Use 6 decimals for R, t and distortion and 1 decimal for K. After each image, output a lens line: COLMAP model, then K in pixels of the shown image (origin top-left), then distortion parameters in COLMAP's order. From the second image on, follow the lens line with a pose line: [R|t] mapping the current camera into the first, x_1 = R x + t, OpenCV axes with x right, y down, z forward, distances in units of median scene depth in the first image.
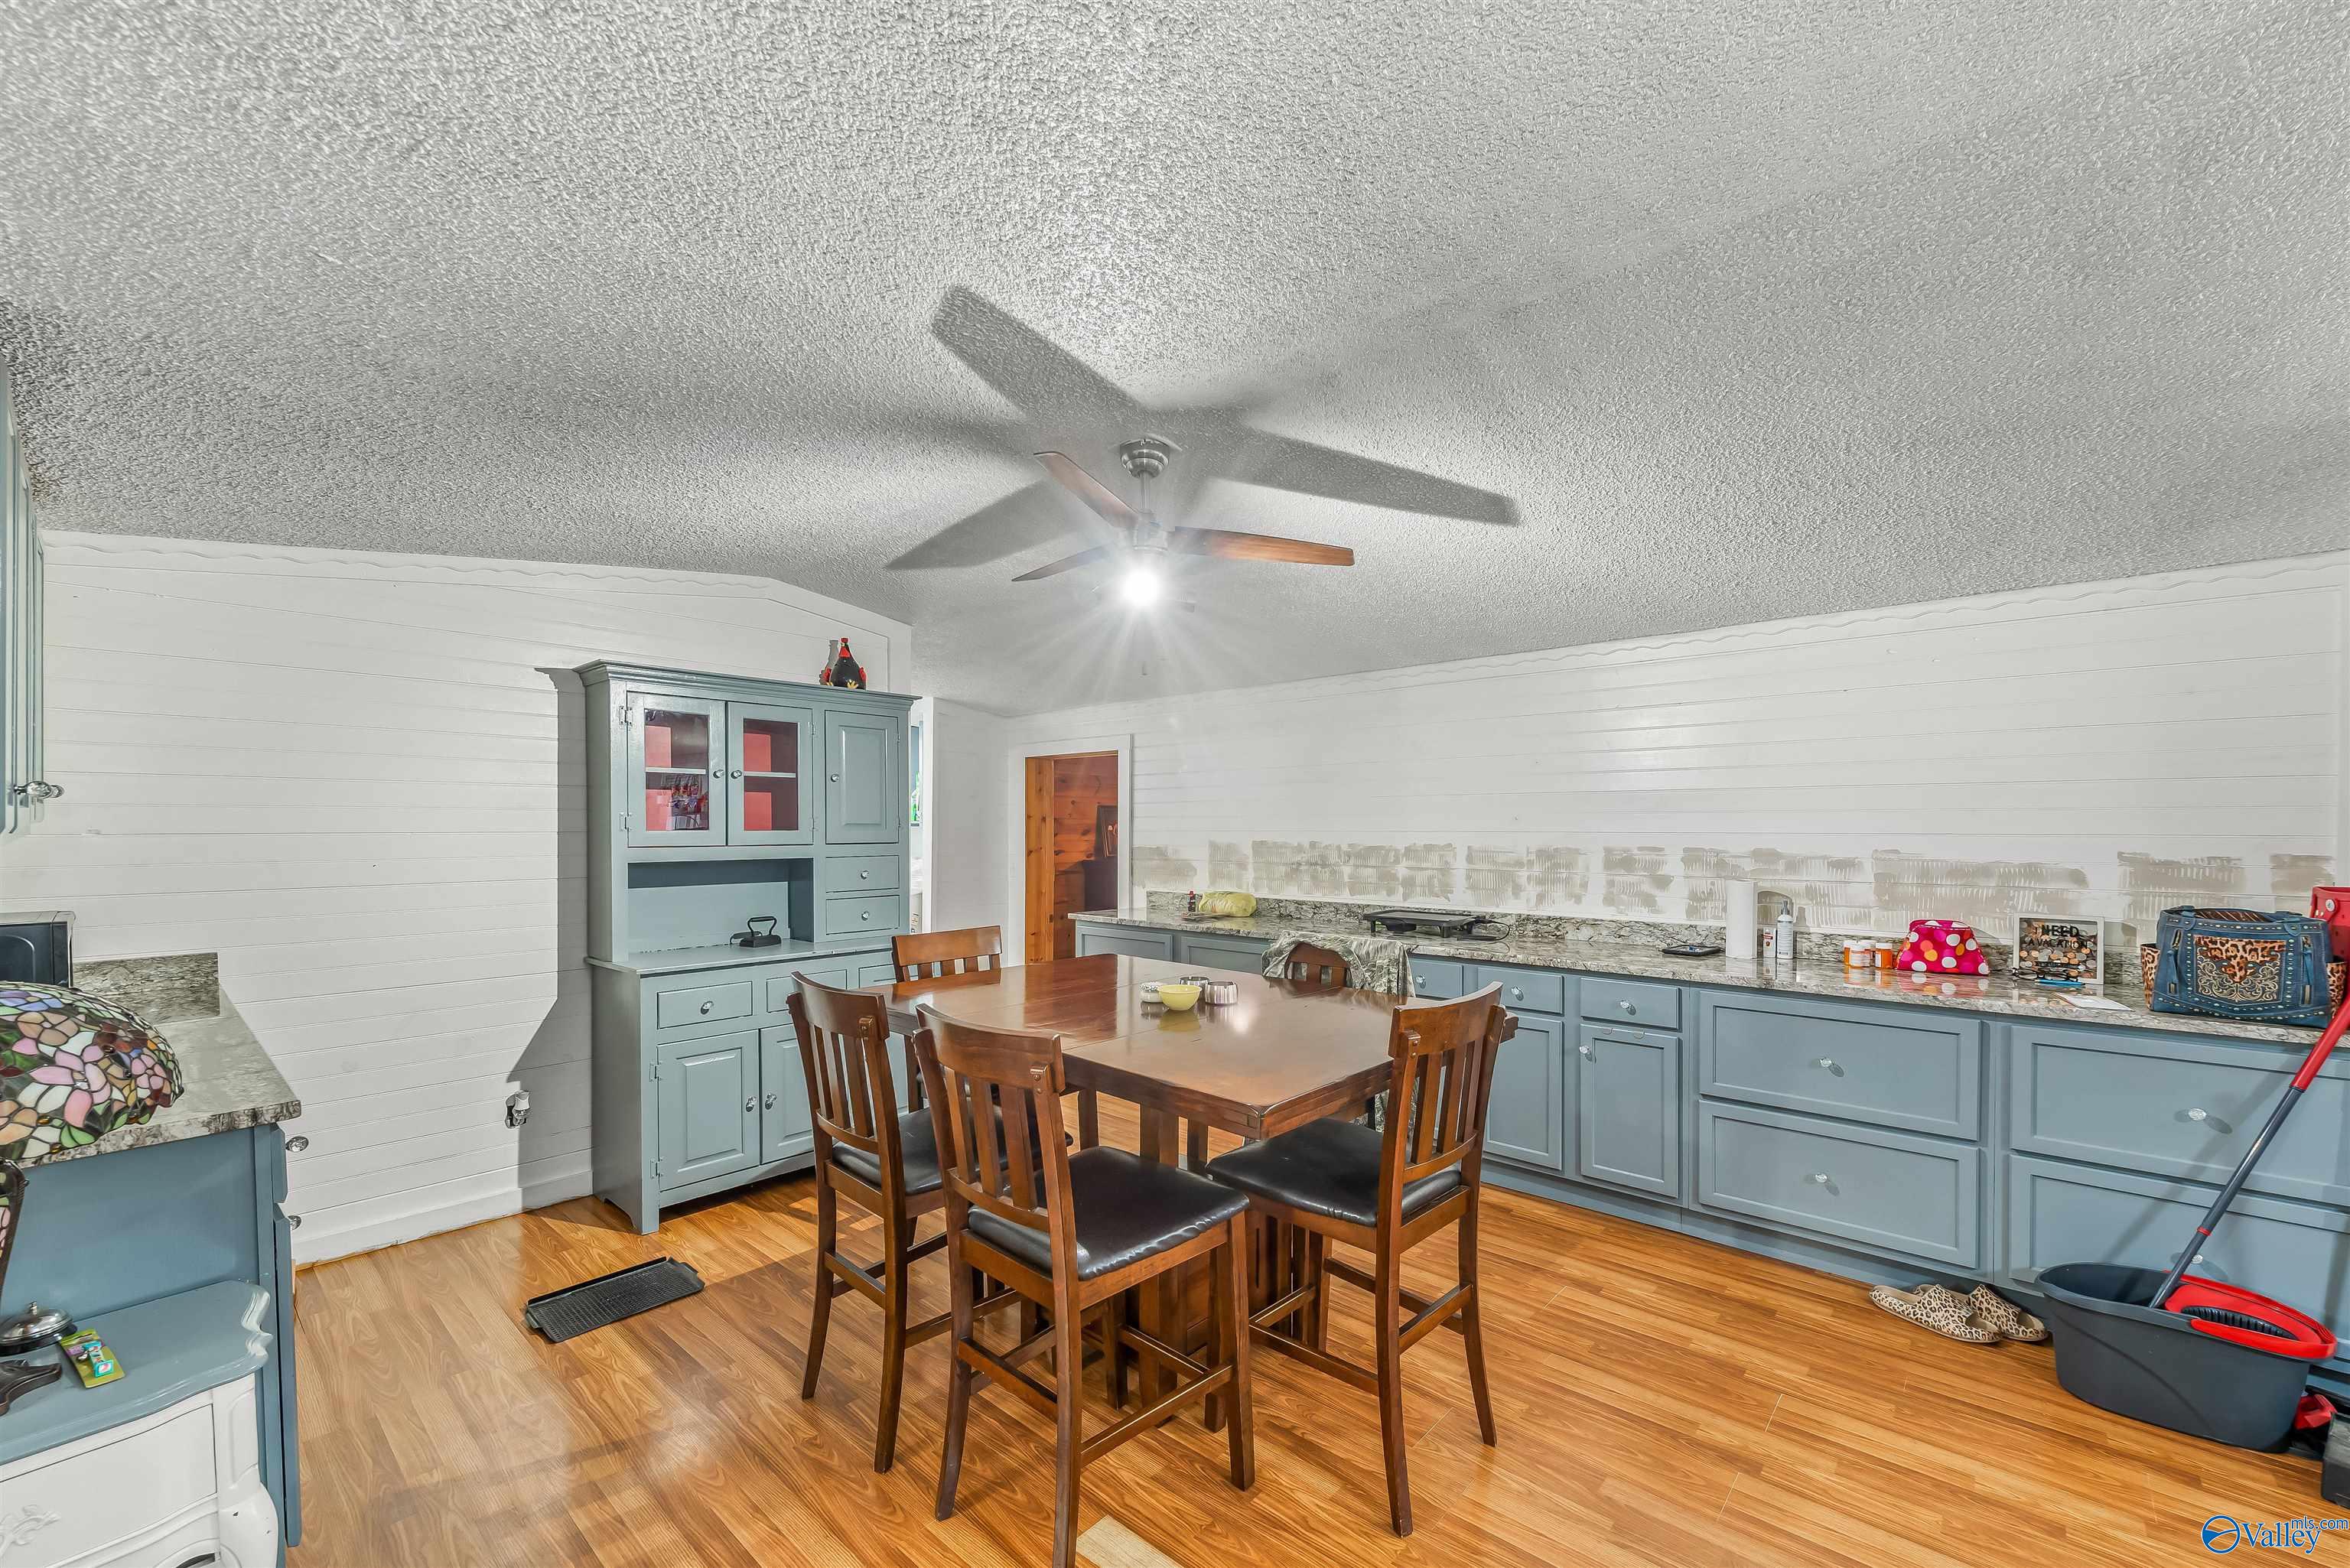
lens RADIAL K [[924.6, 0, 1186.6], [0, 924.6, 823.5], [0, 0, 1]] dist [0.012552, -0.006292]
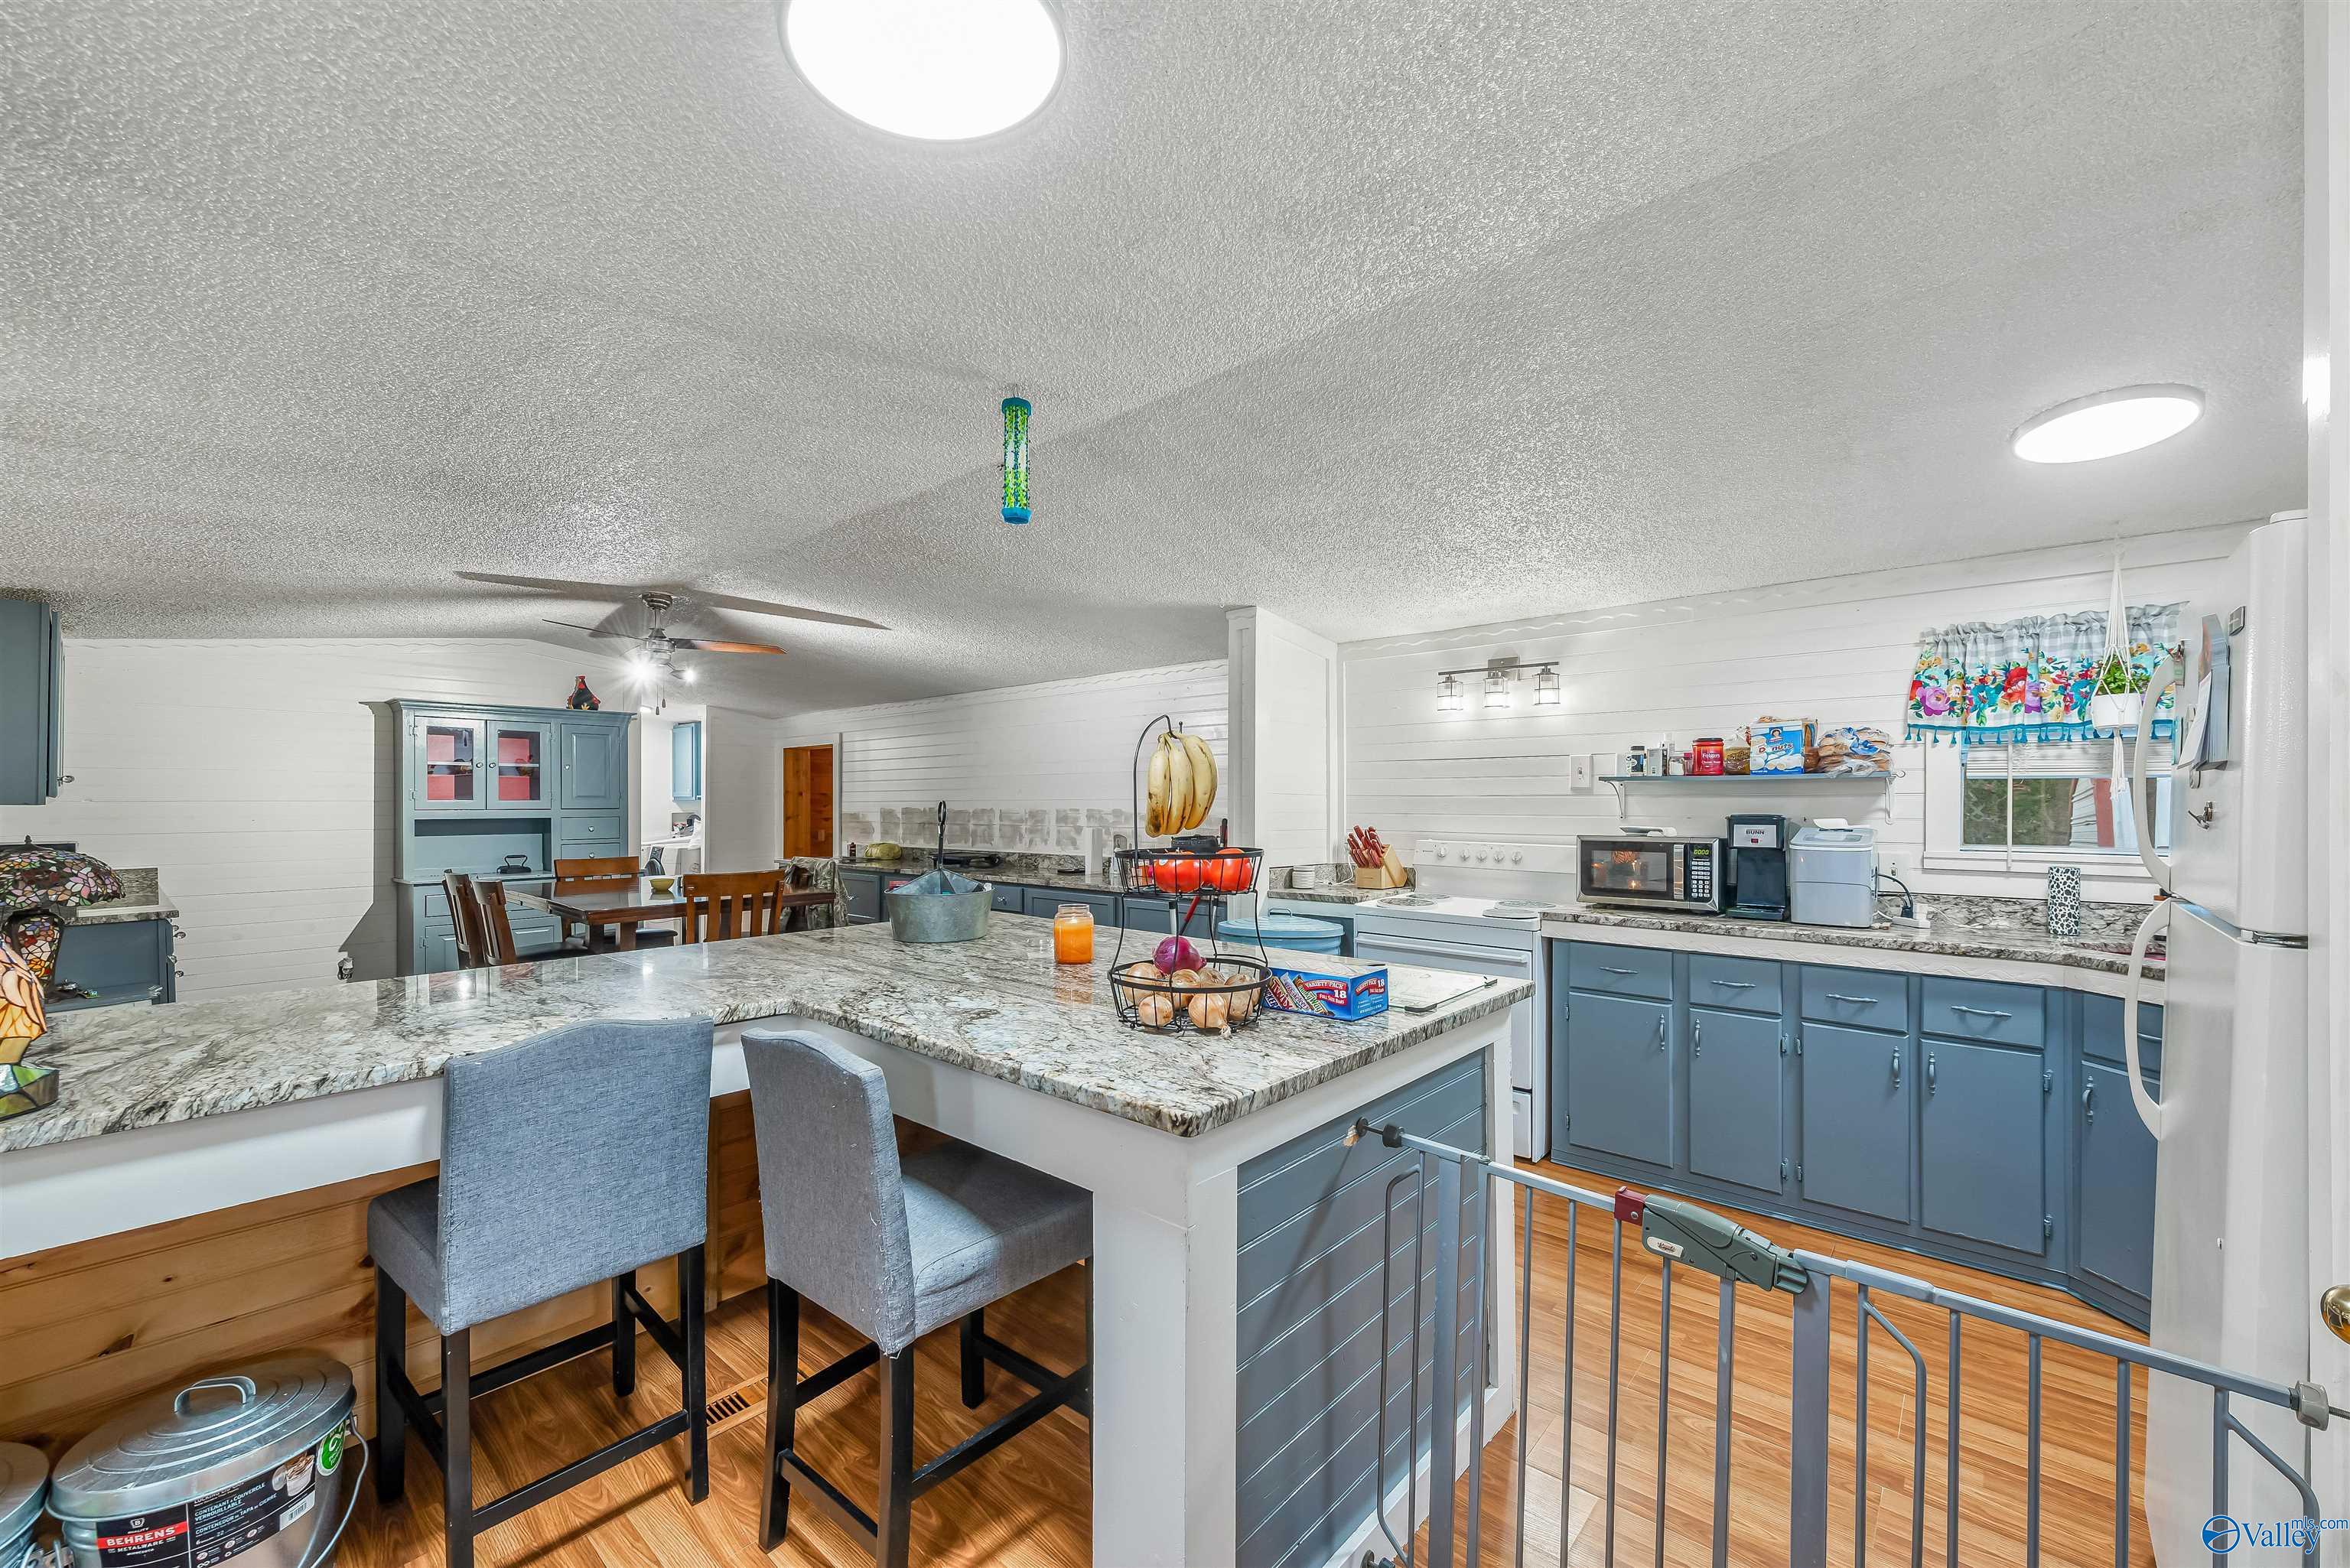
lens RADIAL K [[912.3, 0, 1191.0], [0, 912.3, 785.8], [0, 0, 1]] dist [0.013387, -0.004479]
pose [[0.999884, -0.002971, 0.014937, 0.681344], [0.003195, 0.999882, -0.015016, 0.009711], [-0.014891, 0.015062, 0.999776, -0.594547]]
